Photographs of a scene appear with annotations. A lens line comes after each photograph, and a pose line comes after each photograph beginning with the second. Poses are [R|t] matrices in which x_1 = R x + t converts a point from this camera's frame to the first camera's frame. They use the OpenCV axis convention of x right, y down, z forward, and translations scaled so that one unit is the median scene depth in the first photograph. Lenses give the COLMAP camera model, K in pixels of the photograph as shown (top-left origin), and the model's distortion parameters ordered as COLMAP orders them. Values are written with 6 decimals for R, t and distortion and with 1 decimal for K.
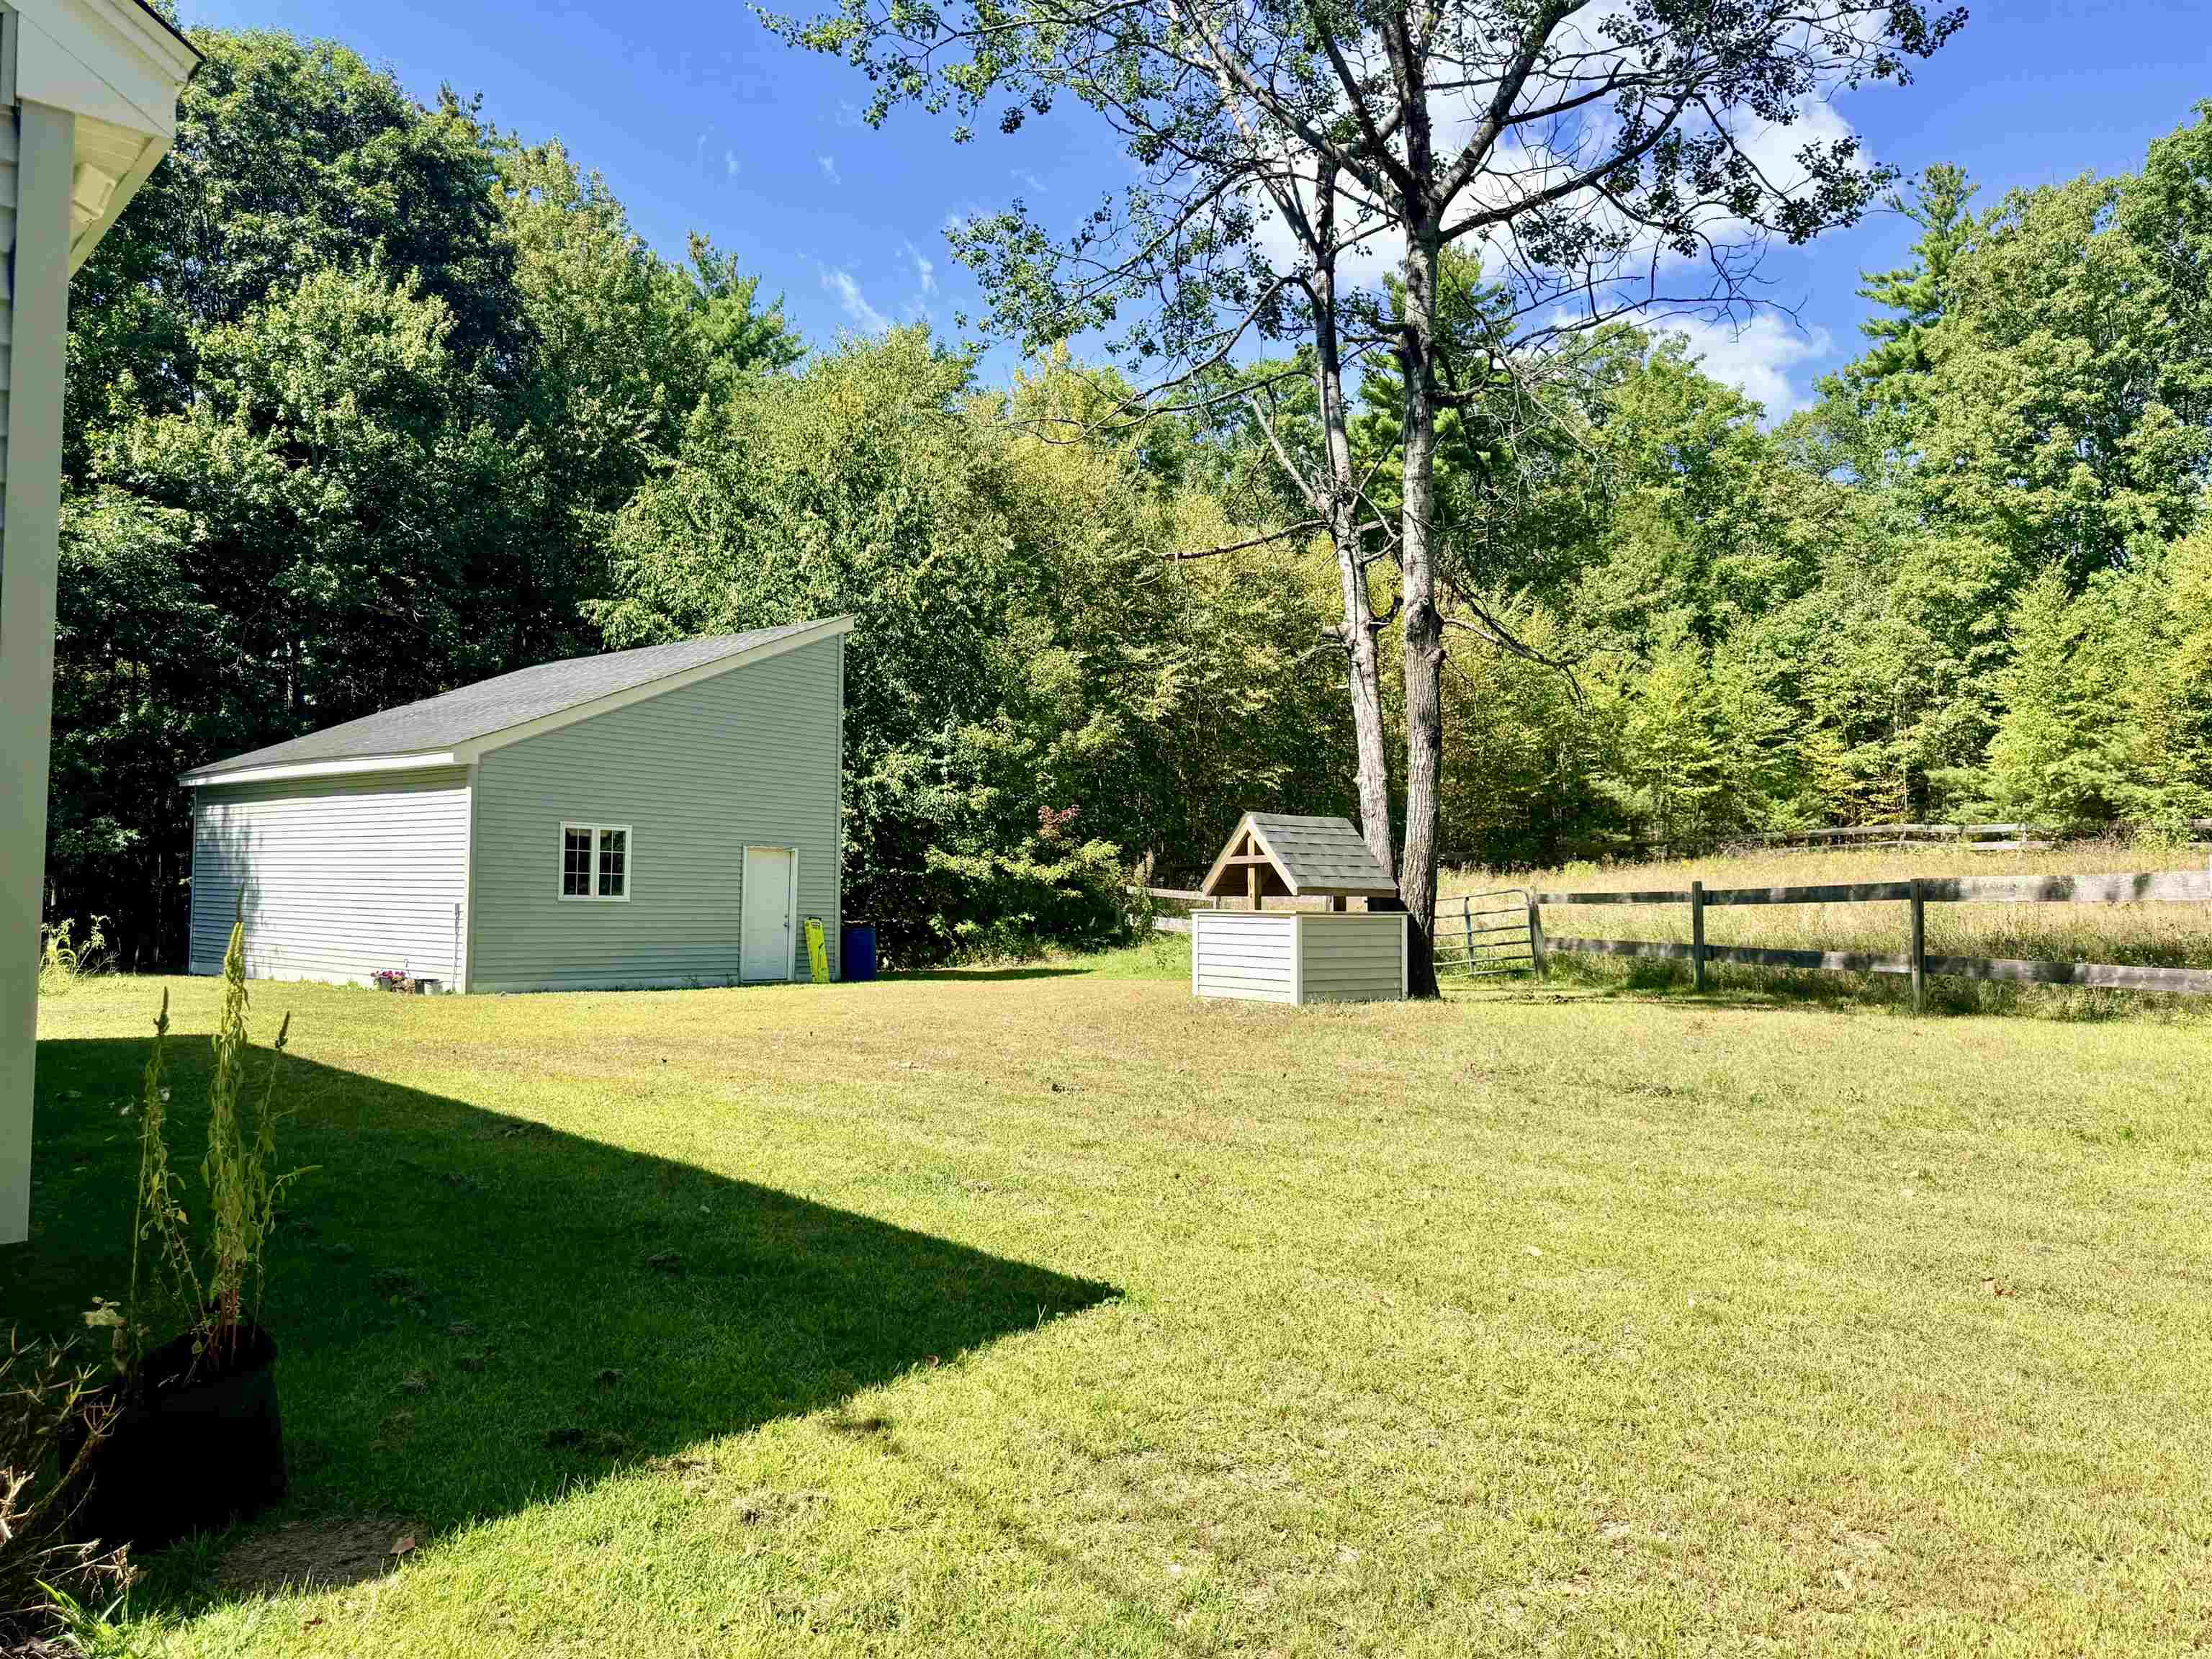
lens RADIAL K [[1553.4, 0, 1103.7], [0, 1553.4, 829.6], [0, 0, 1]] dist [0.062369, -0.021253]
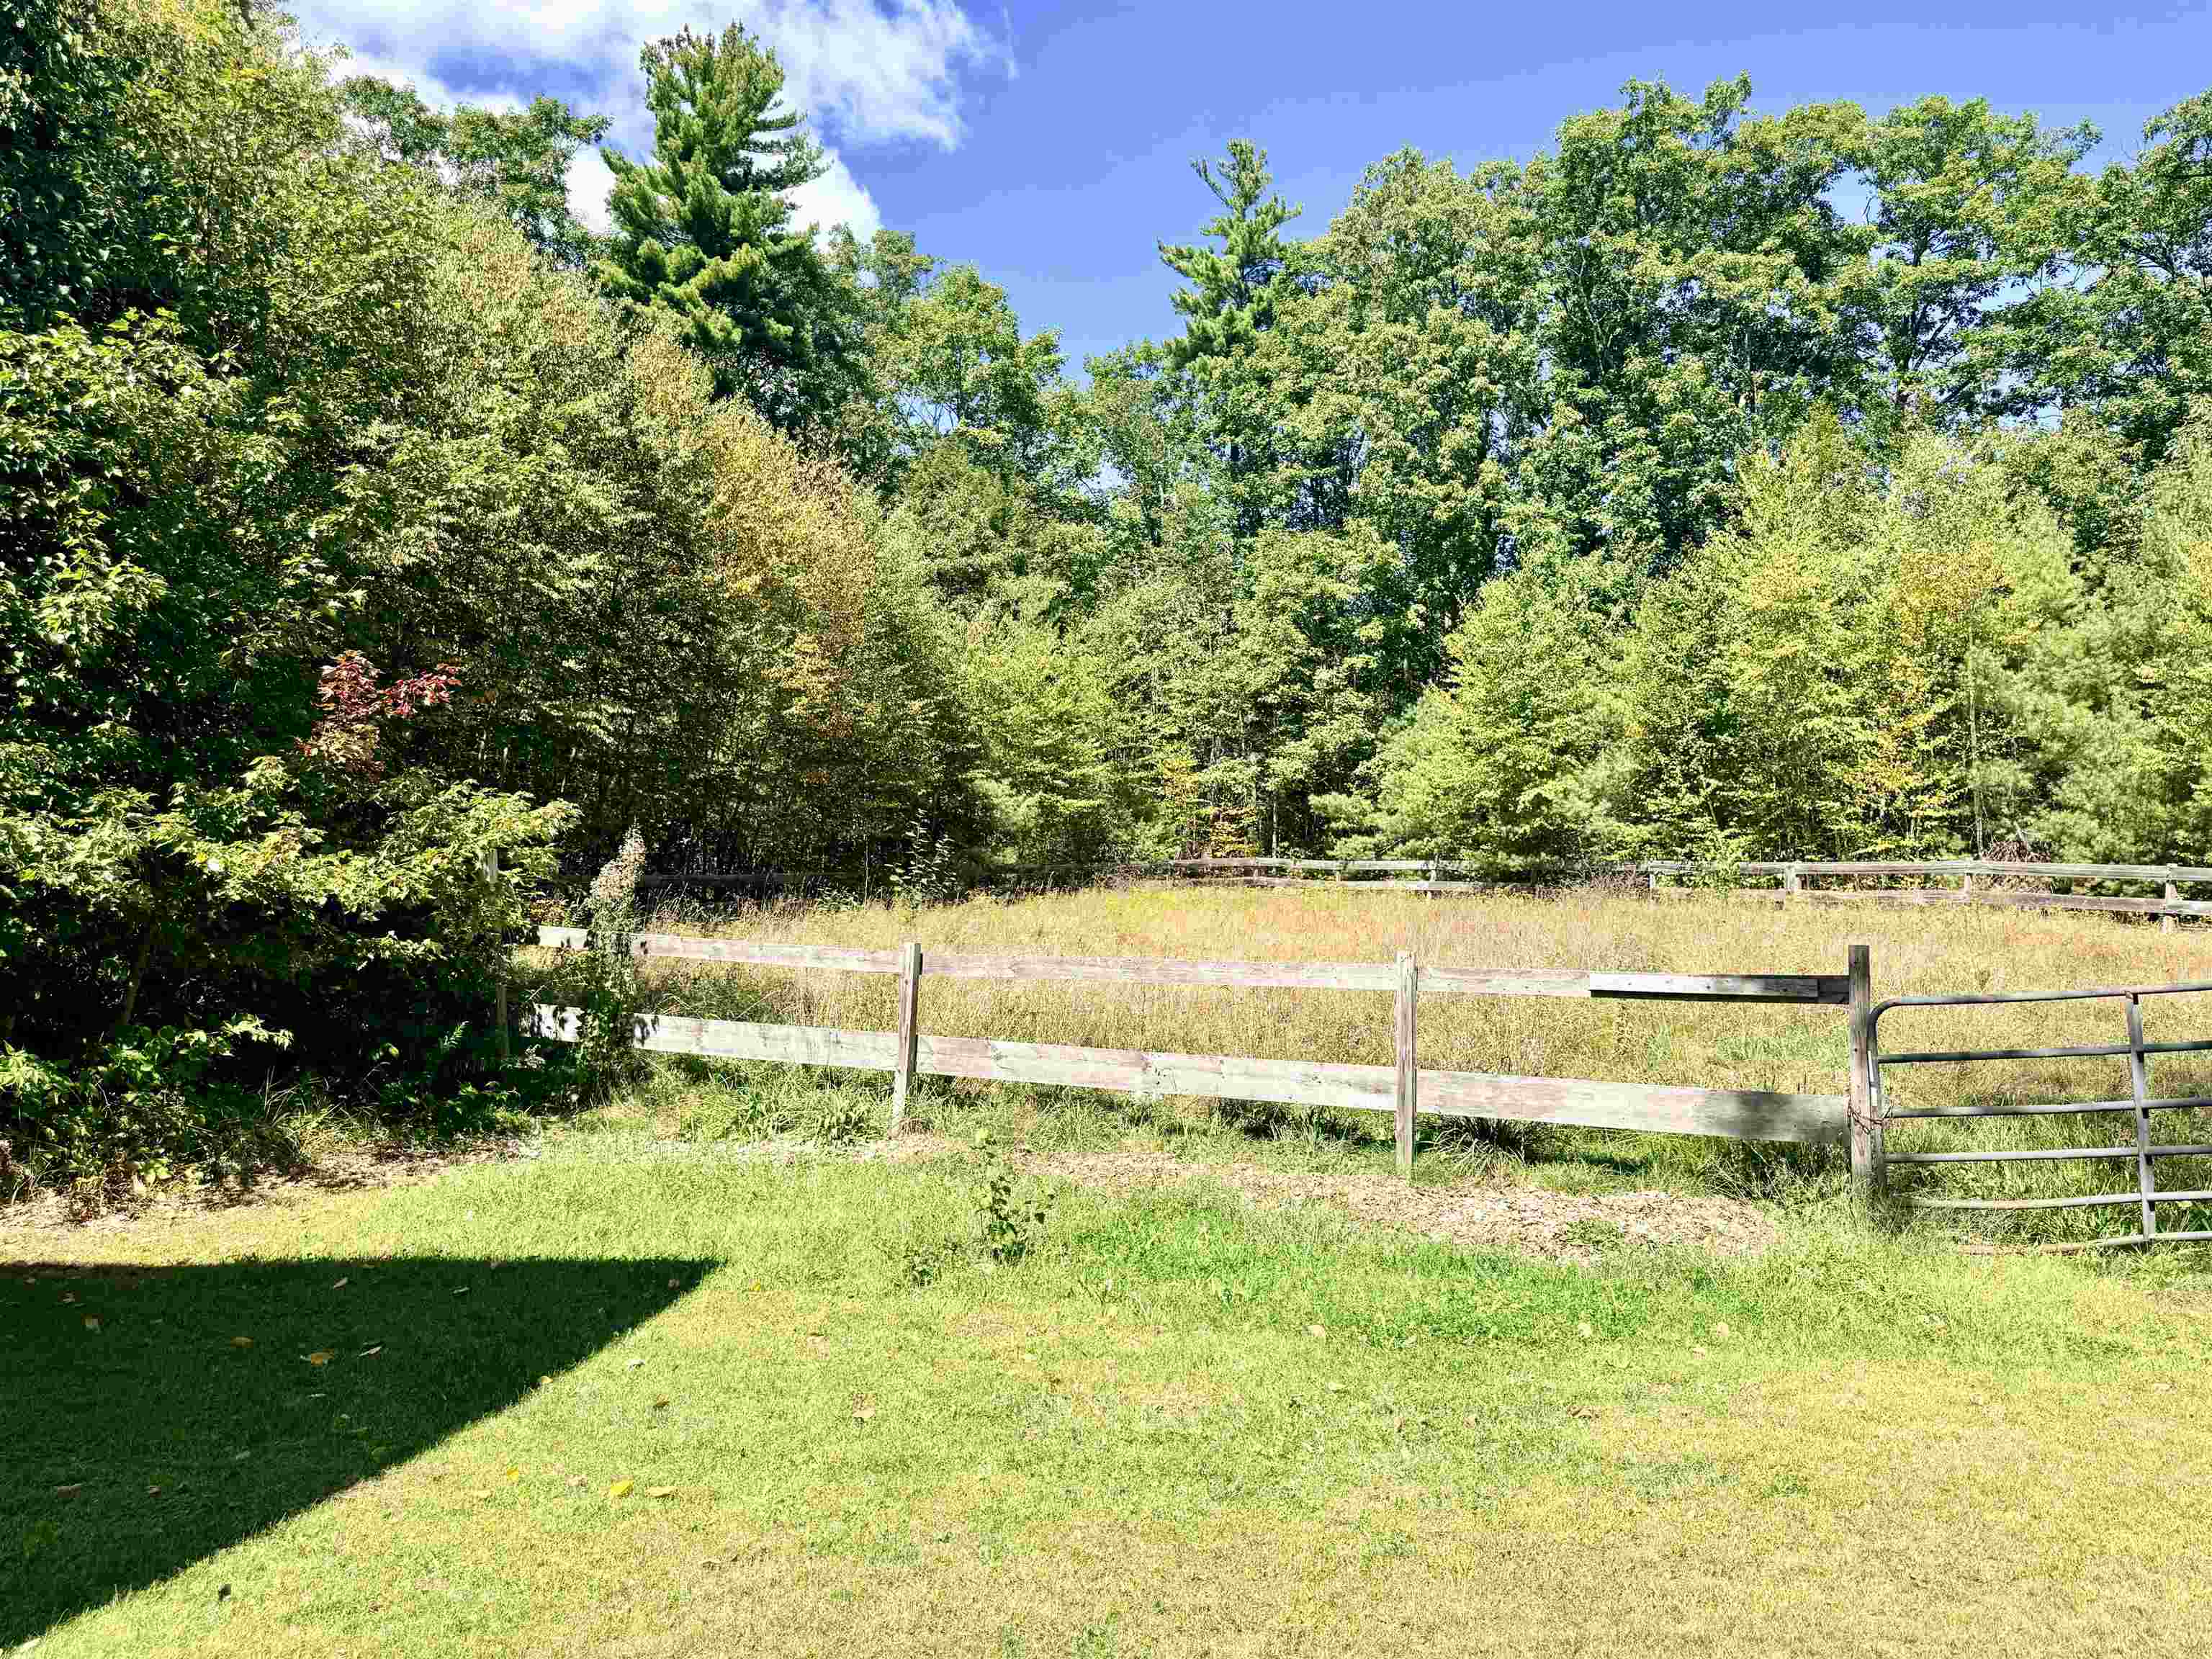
lens RADIAL K [[1553.4, 0, 1111.9], [0, 1553.4, 824.3], [0, 0, 1]] dist [0.062369, -0.021253]
pose [[0.810819, 0.051545, 0.583023, -0.055030], [-0.037224, 0.998639, -0.036520, 0.013287], [-0.584113, 0.007909, 0.811634, 0.392117]]
